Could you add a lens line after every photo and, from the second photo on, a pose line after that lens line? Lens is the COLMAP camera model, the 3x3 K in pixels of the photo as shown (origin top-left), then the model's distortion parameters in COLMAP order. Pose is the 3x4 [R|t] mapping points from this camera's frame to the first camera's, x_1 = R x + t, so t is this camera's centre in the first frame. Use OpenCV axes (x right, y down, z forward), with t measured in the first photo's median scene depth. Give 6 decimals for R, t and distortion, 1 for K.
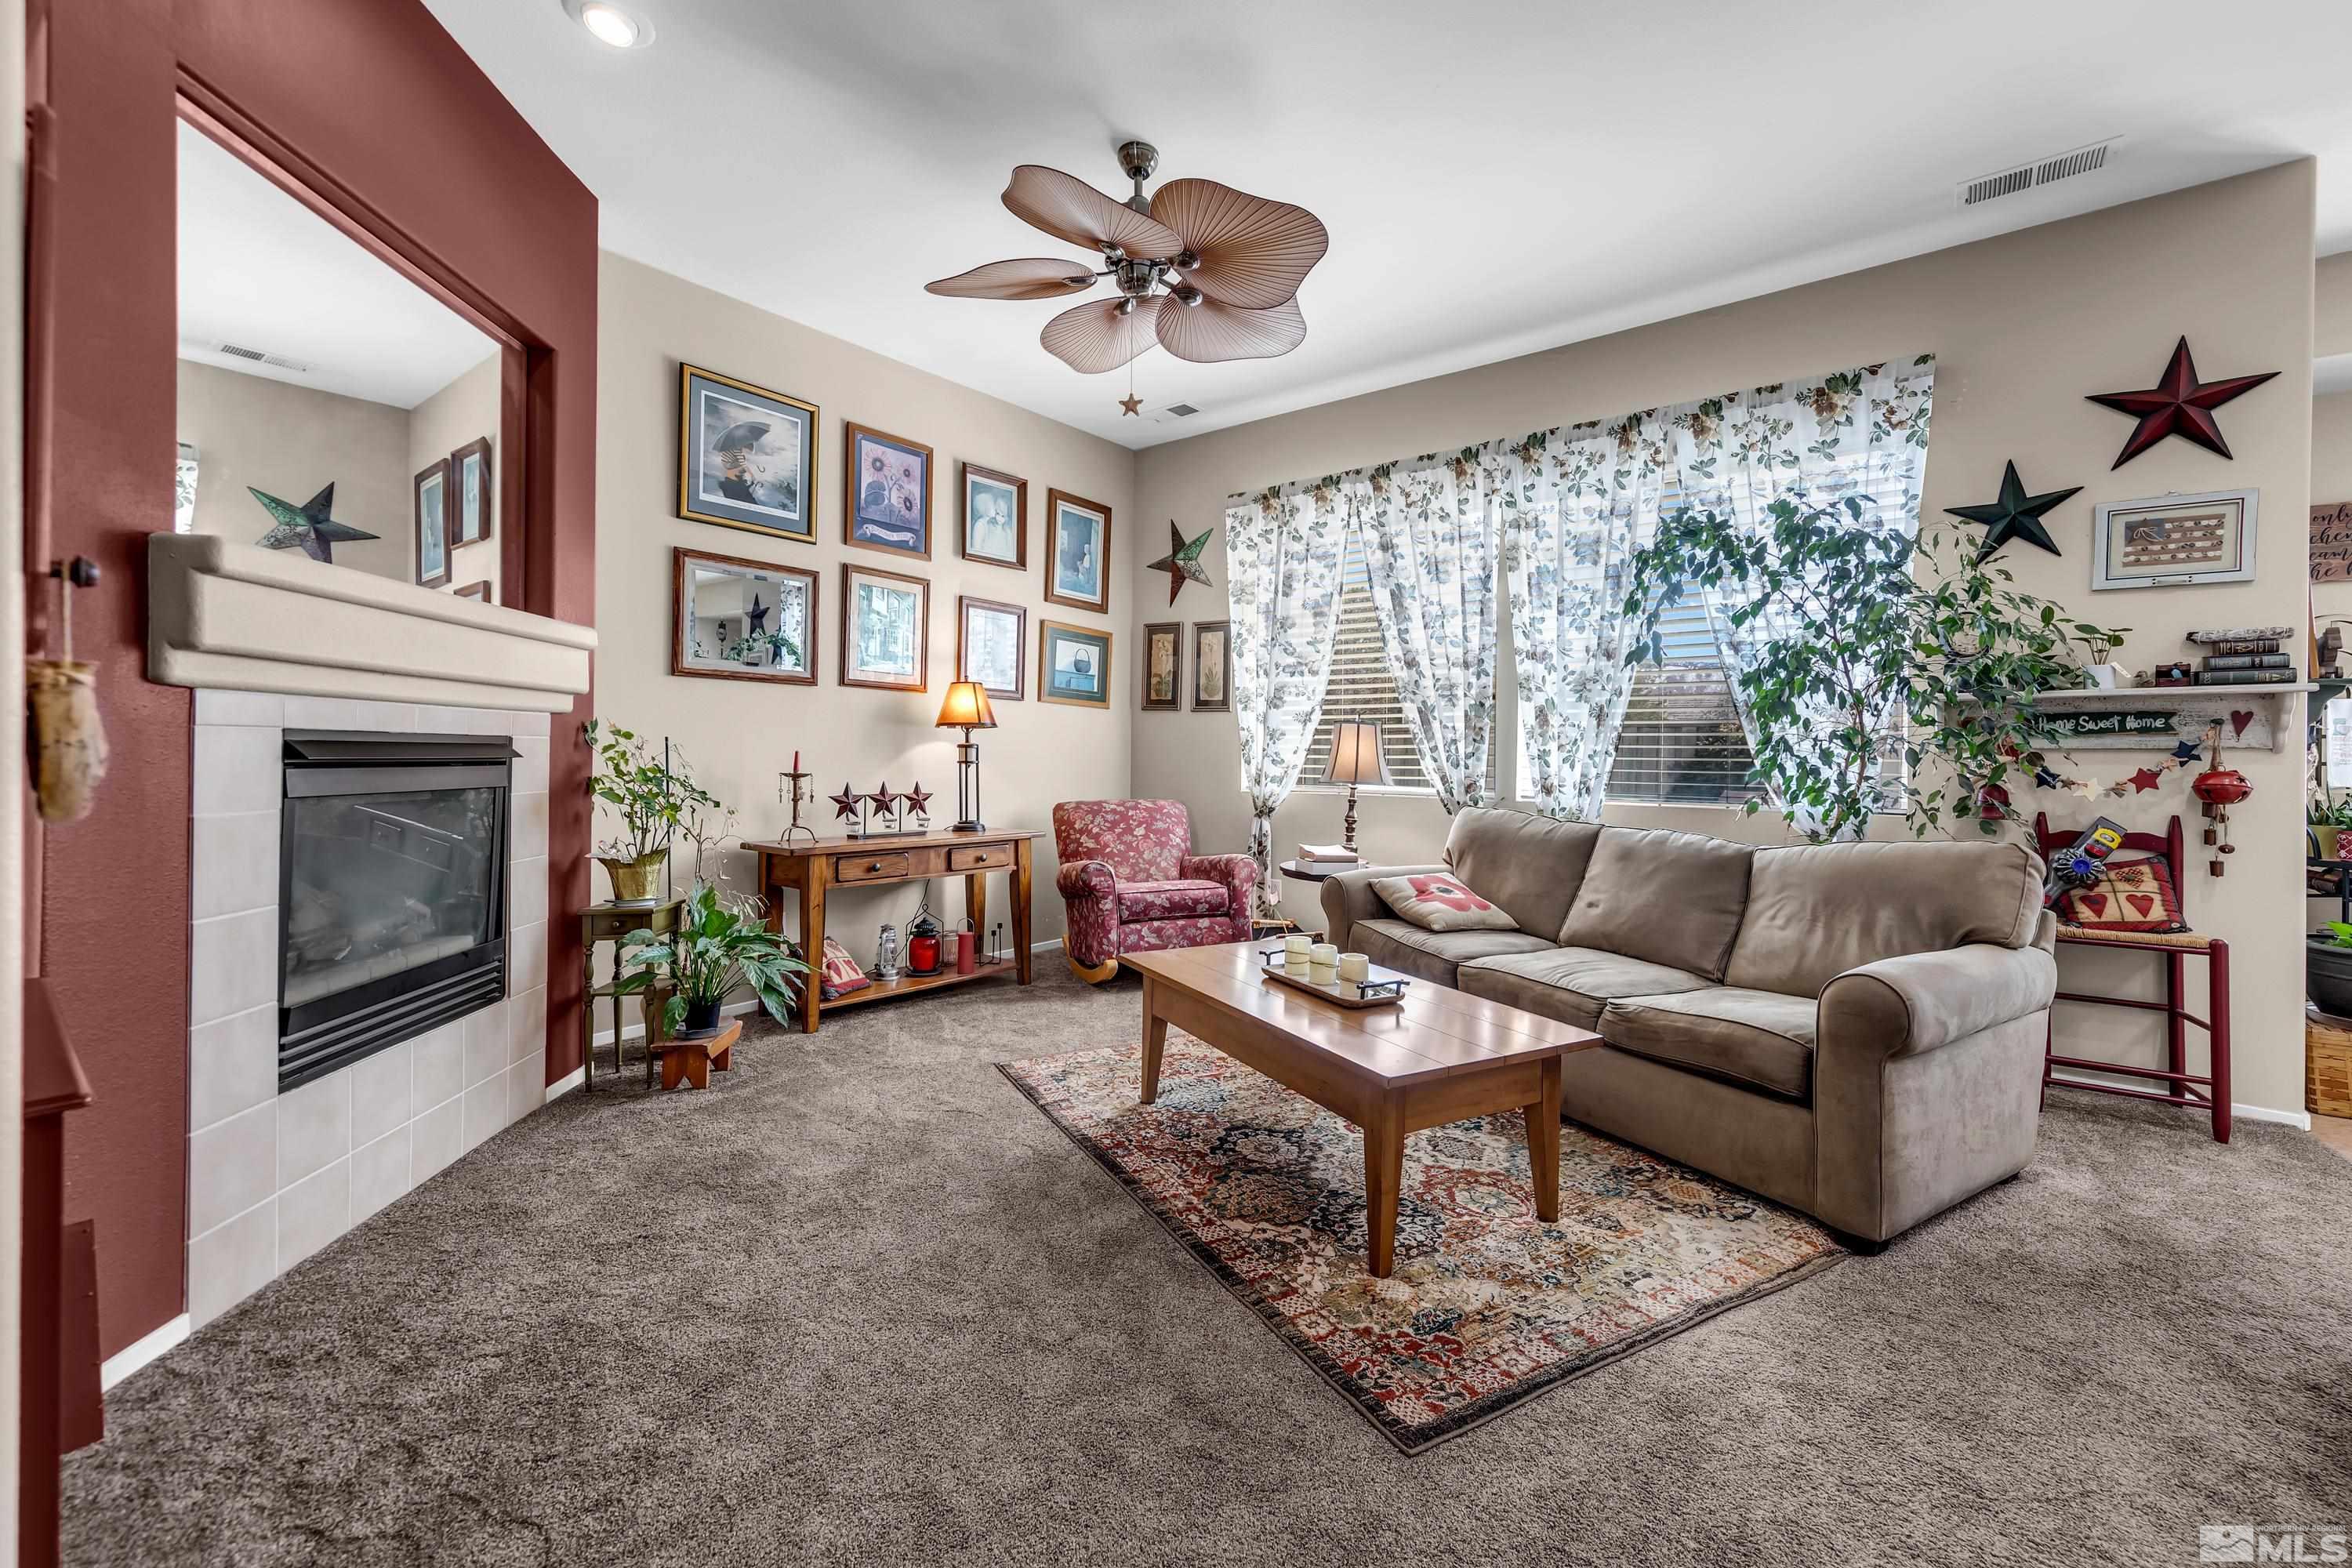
lens RADIAL K [[946.1, 0, 1223.7], [0, 946.1, 756.7], [0, 0, 1]] dist [0.007630, 0.000286]
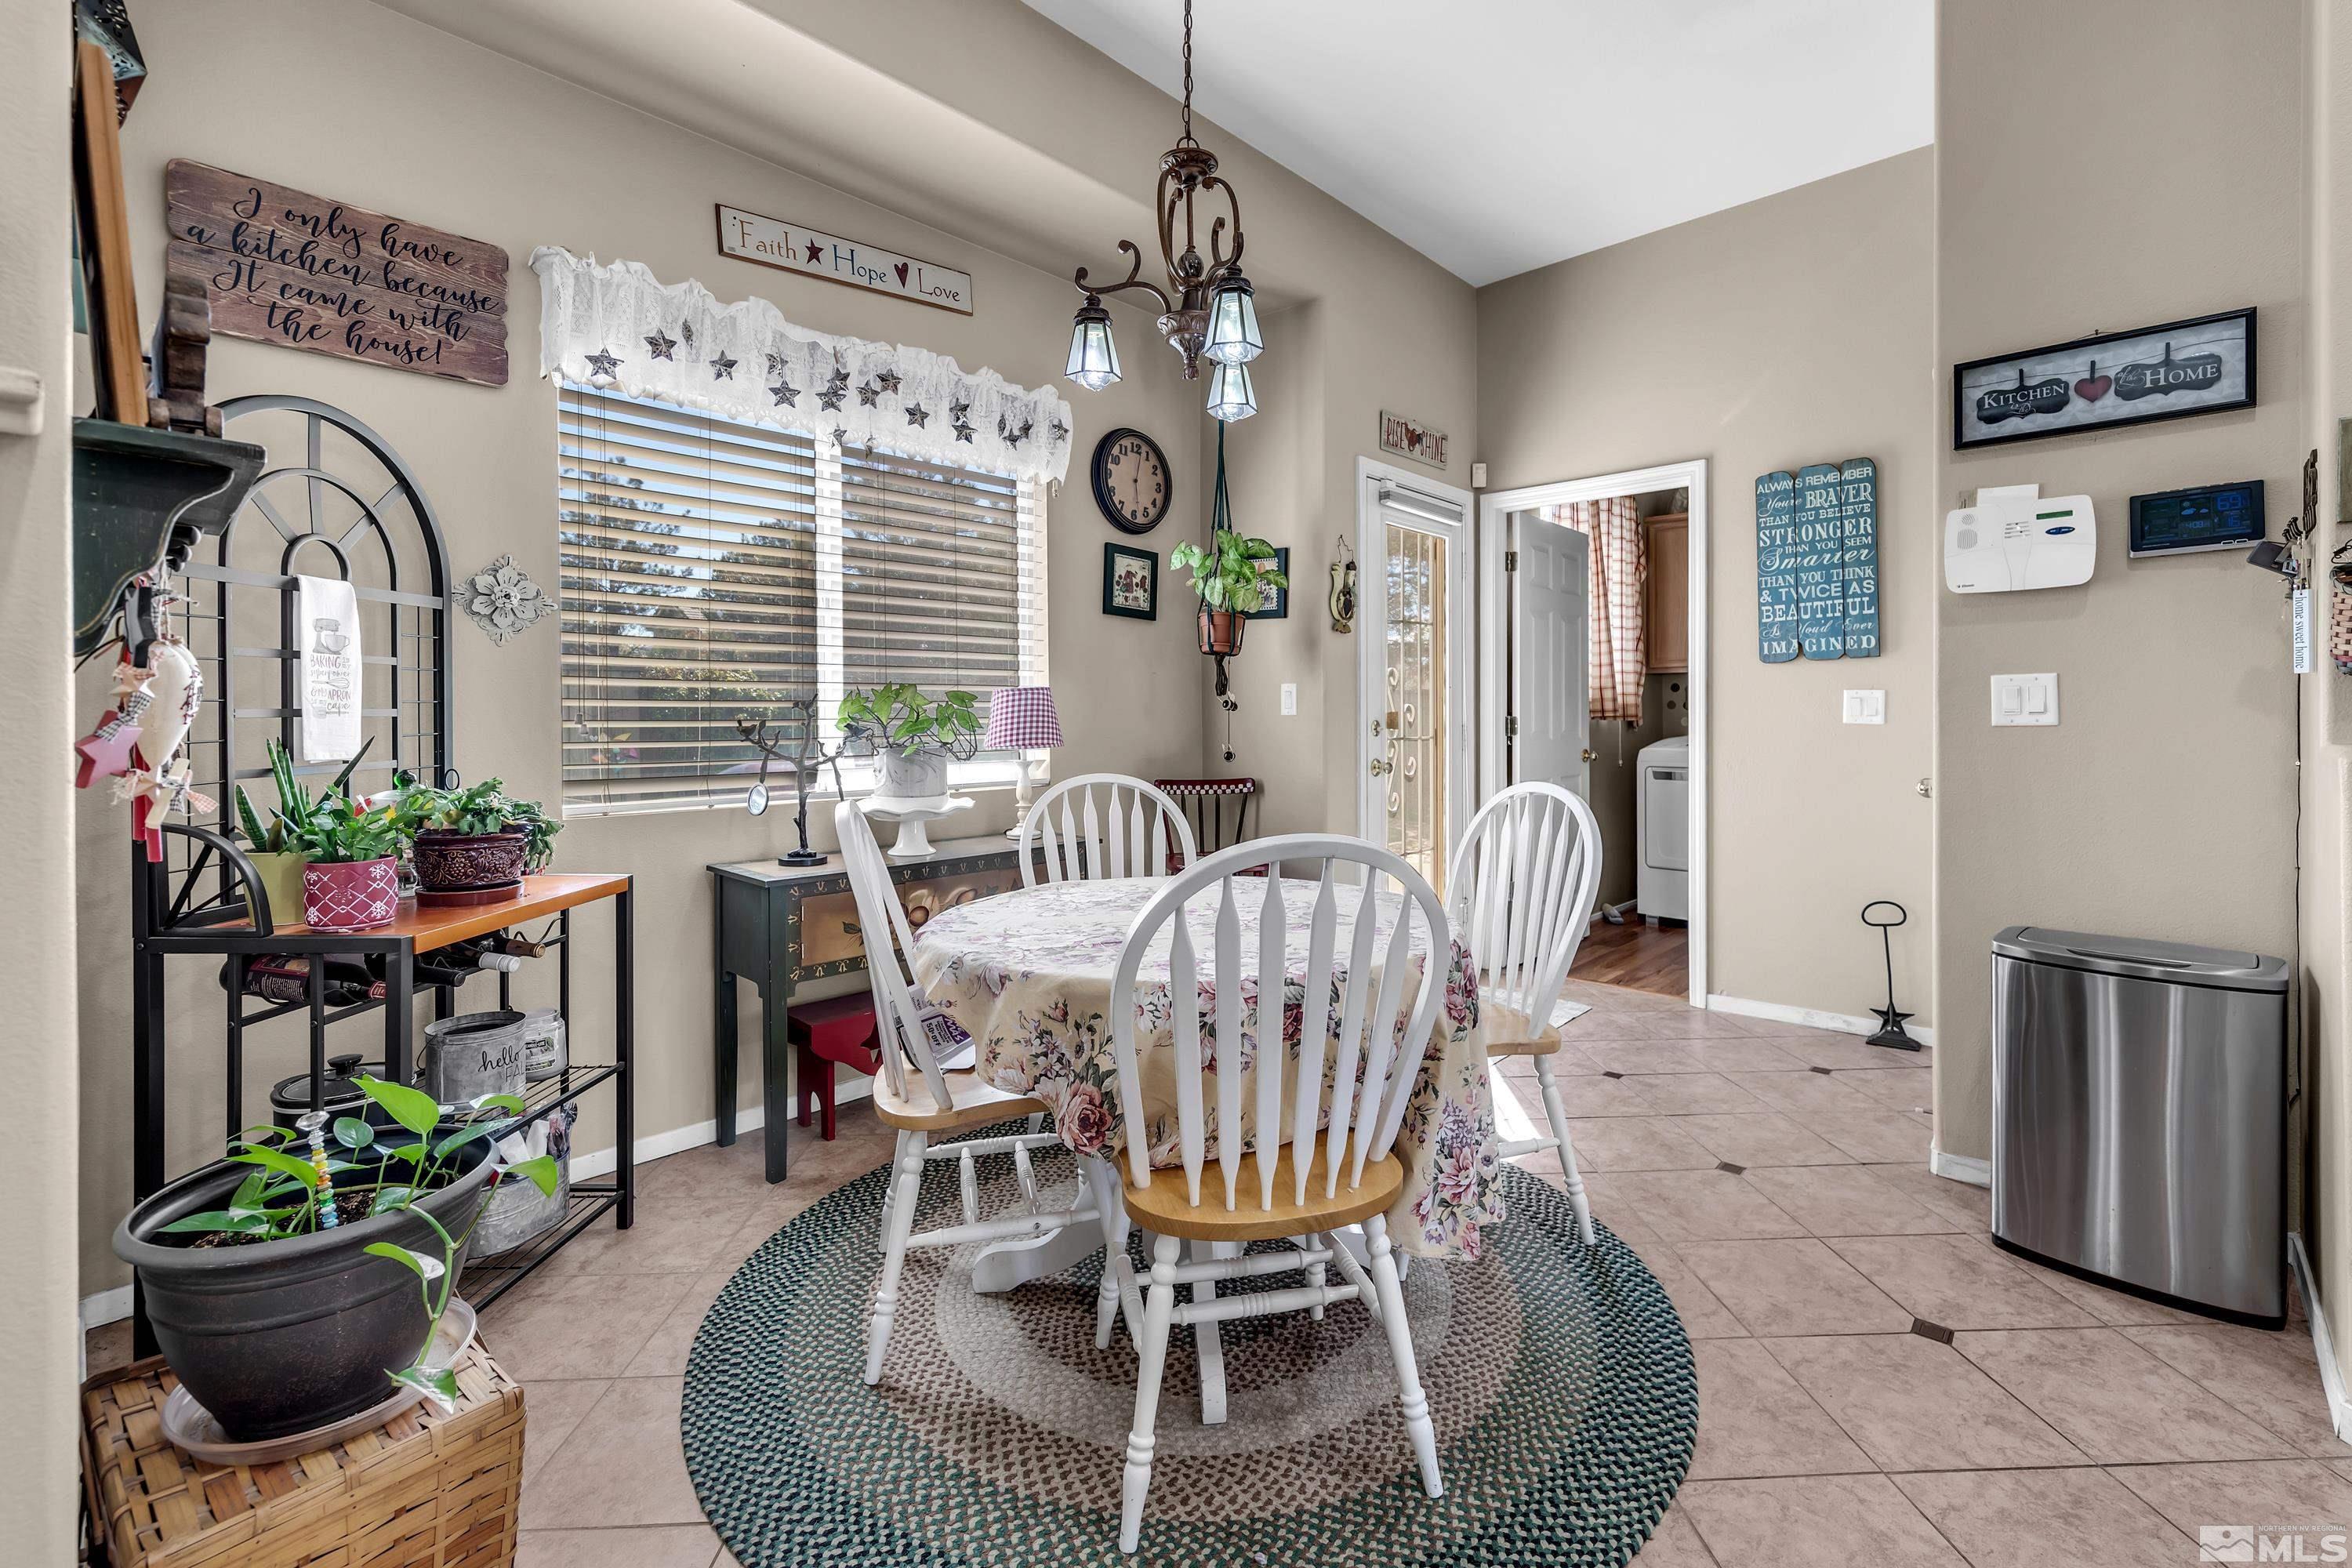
lens RADIAL K [[1032.5, 0, 1213.3], [0, 1032.5, 717.4], [0, 0, 1]] dist [0.004144, -0.002250]
pose [[0.081236, -0.008758, 0.996656, 0.657933], [0.007551, 0.999938, 0.008172, 0.008288], [-0.996666, 0.006862, 0.081297, 0.493295]]
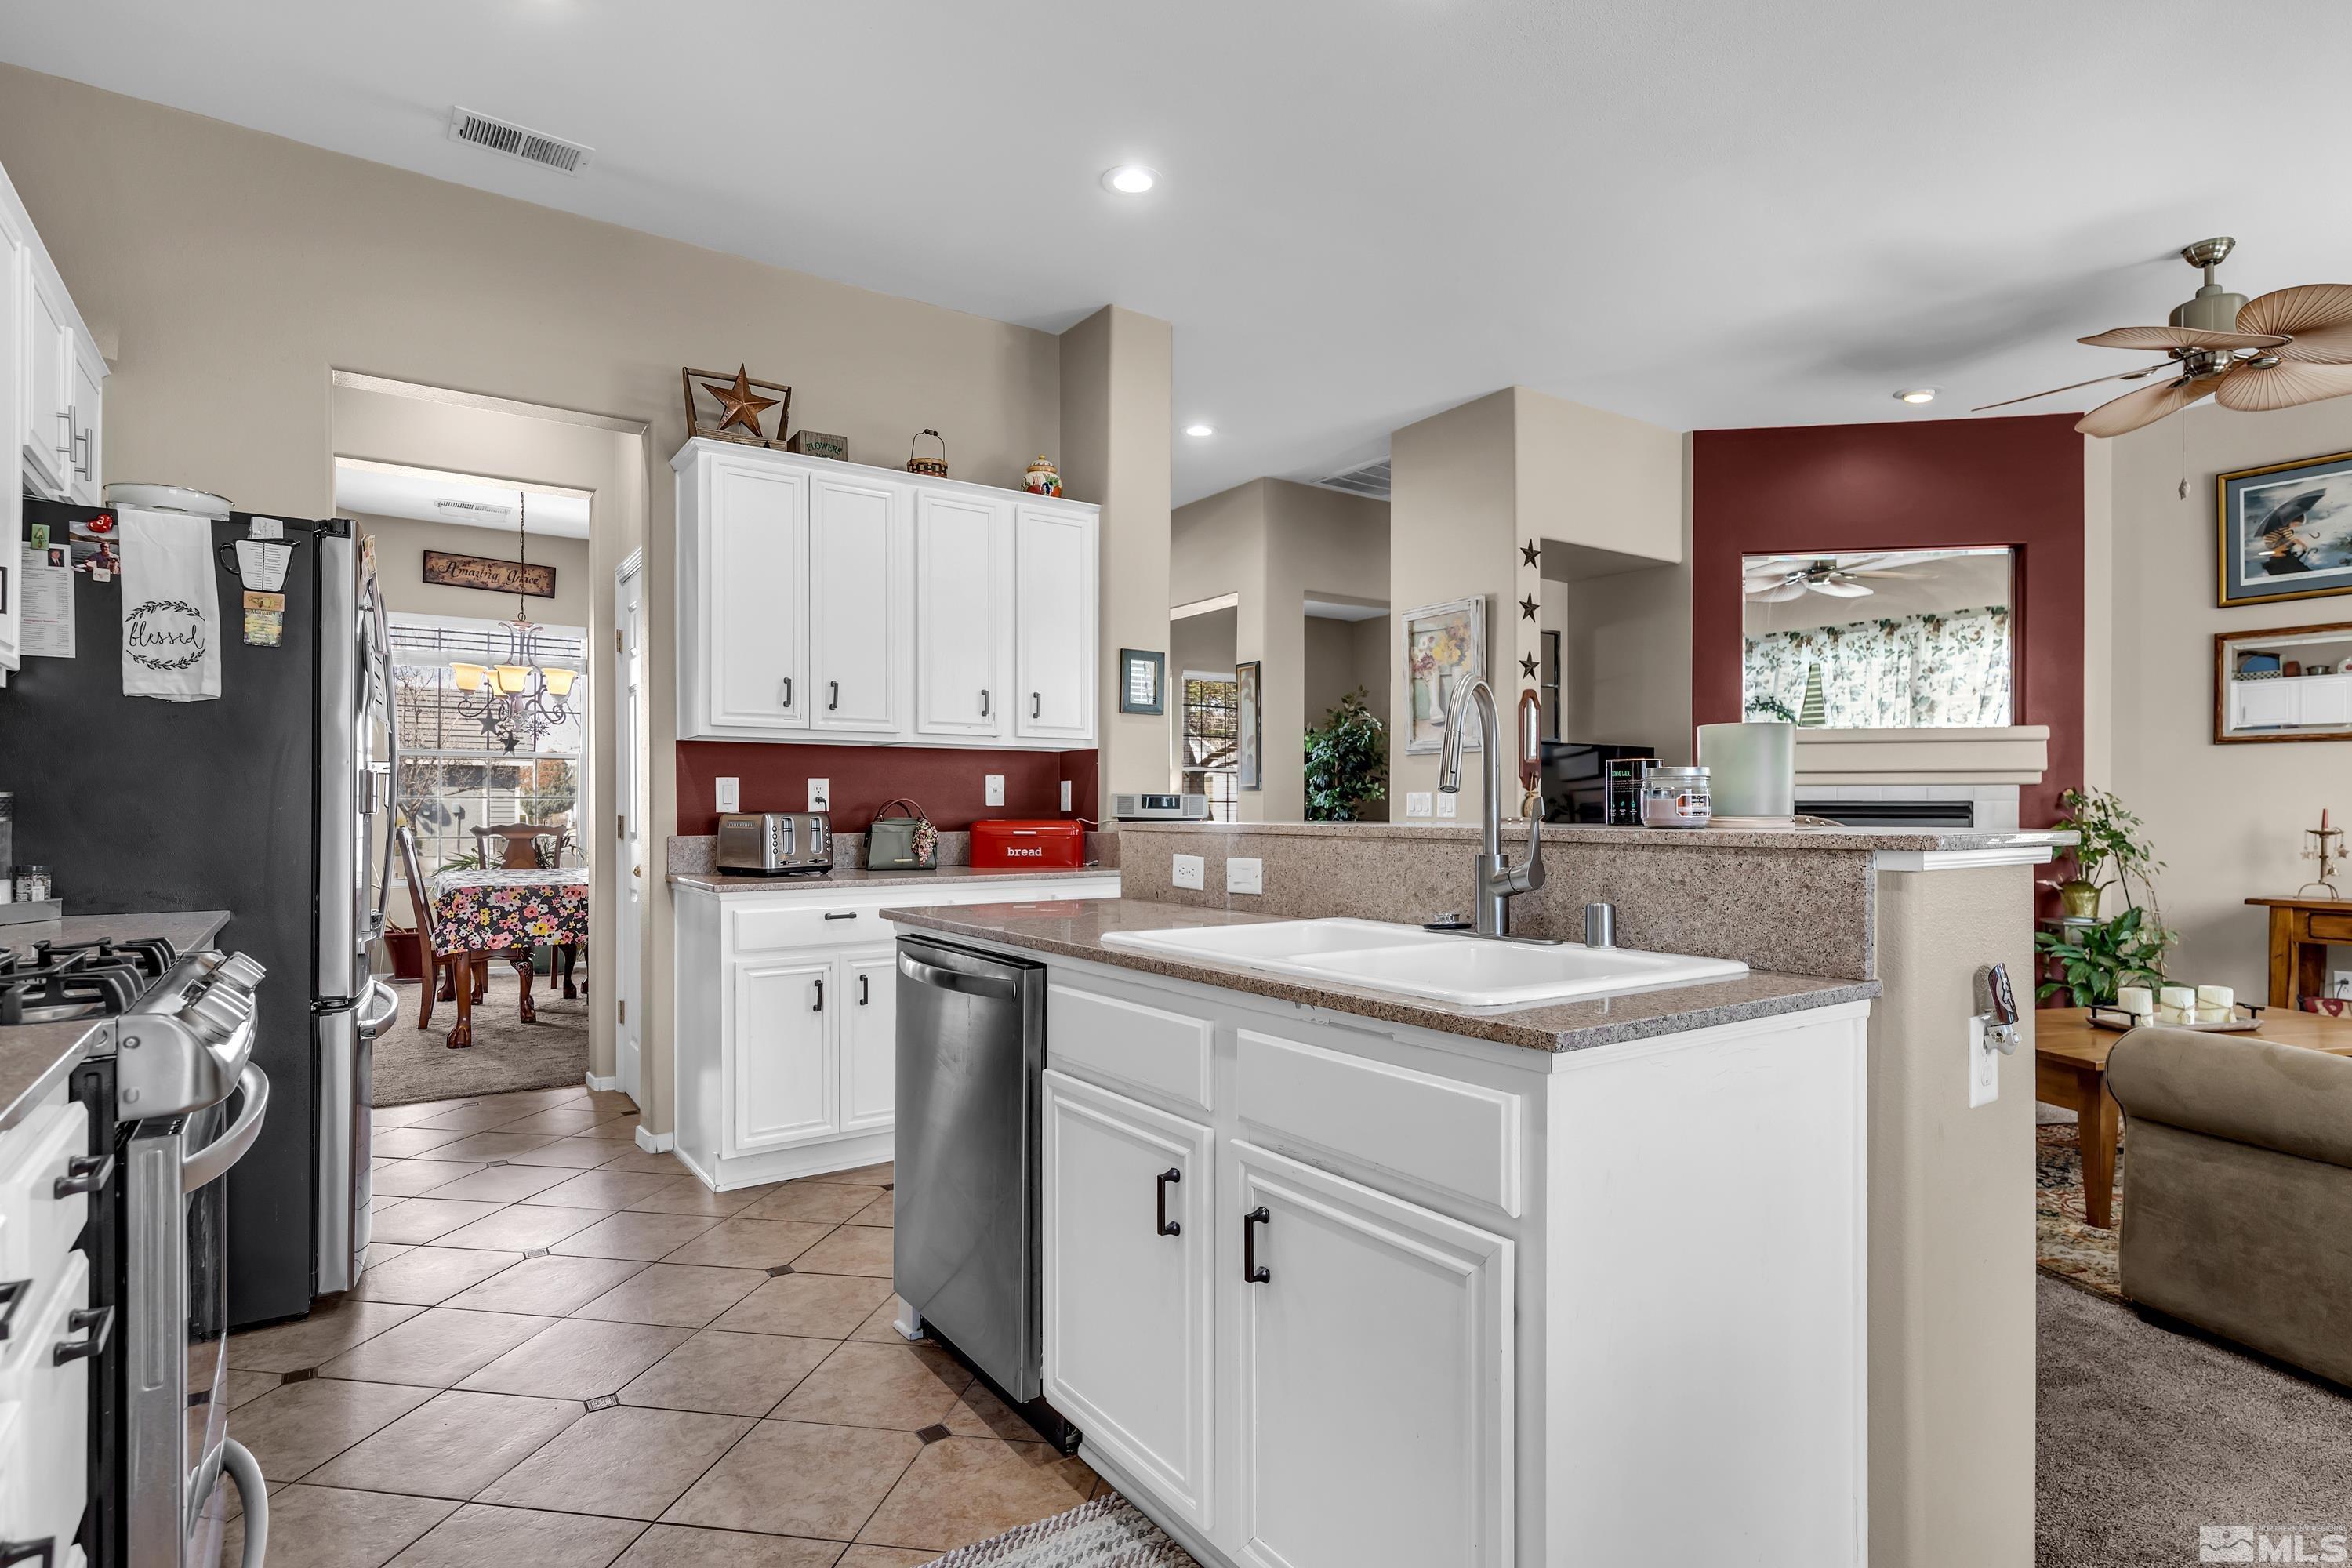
lens RADIAL K [[1206.0, 0, 1185.9], [0, 1206.0, 807.0], [0, 0, 1]] dist [0.004256, 0.000204]
pose [[-0.304697, -0.011770, -0.952377, 1.178988], [-0.006851, 0.999925, -0.010165, 0.013737], [0.952425, 0.003428, -0.304755, 0.244485]]
